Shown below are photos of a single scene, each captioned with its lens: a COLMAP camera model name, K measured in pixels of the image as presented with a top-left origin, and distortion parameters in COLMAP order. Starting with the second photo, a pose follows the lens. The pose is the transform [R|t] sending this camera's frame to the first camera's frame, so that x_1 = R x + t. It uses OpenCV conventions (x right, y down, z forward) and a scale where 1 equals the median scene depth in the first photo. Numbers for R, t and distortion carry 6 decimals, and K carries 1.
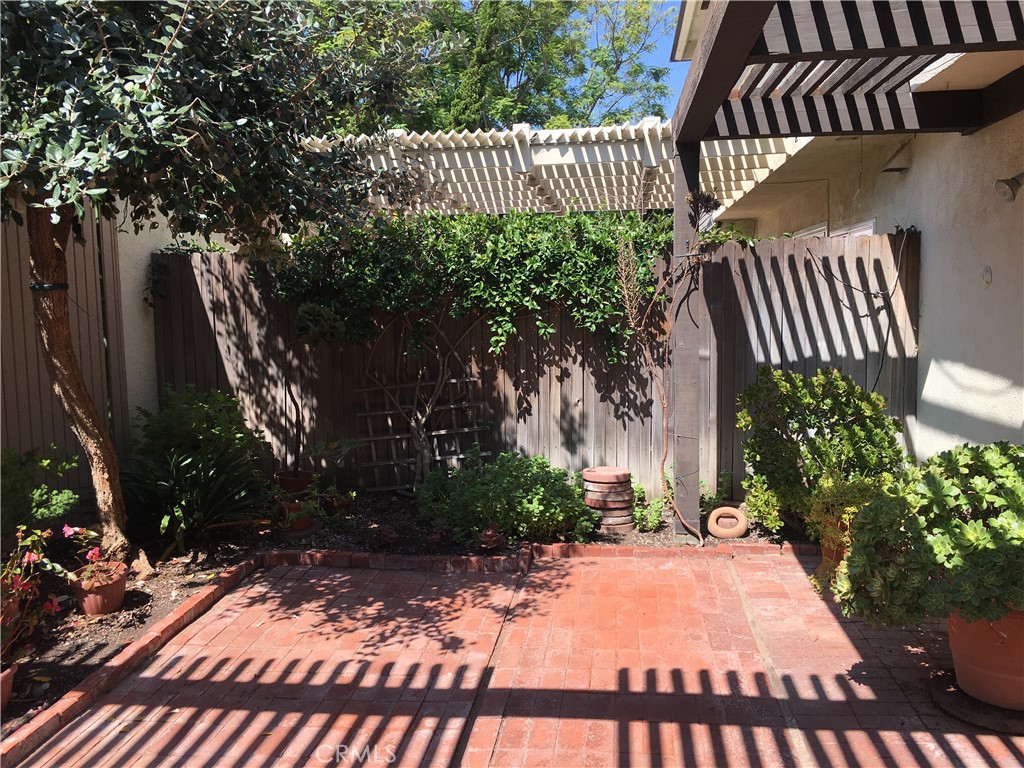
lens RADIAL K [[882.6, 0, 509.8], [0, 882.6, 384.3], [0, 0, 1]] dist [0.059298, -0.076684]
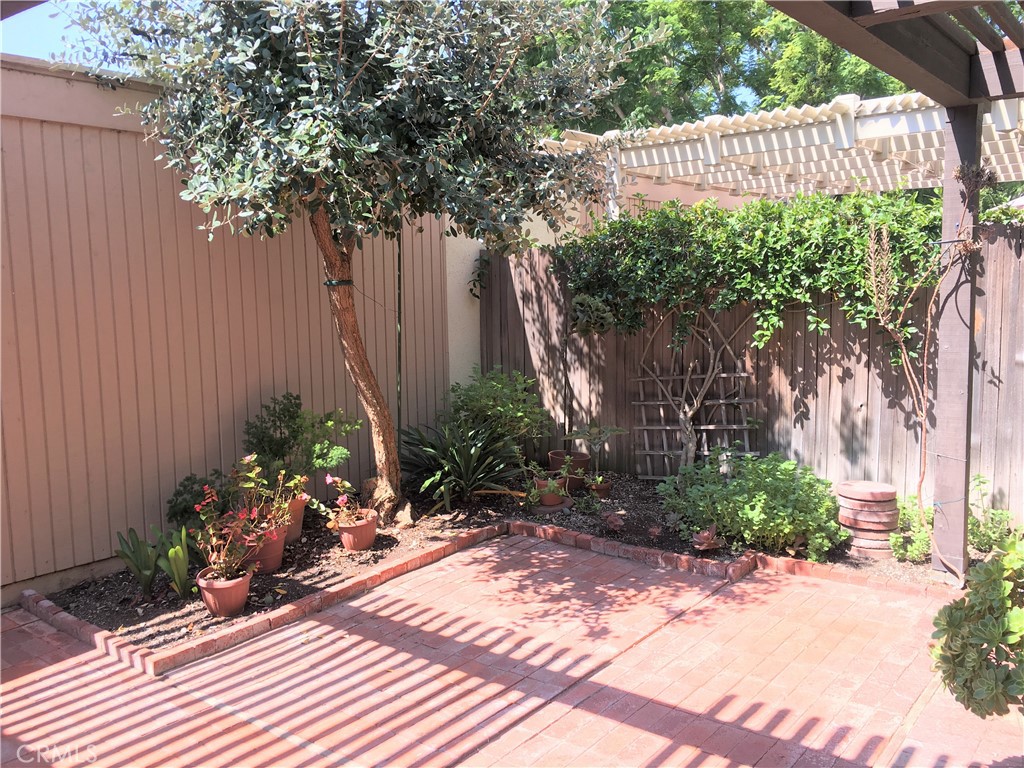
lens RADIAL K [[882.6, 0, 507.0], [0, 882.6, 384.3], [0, 0, 1]] dist [0.059298, -0.076684]
pose [[0.853518, 0.060461, -0.517544, 0.282207], [-0.049404, 0.998161, 0.035132, -0.019496], [0.518716, -0.004417, 0.854935, 0.056834]]
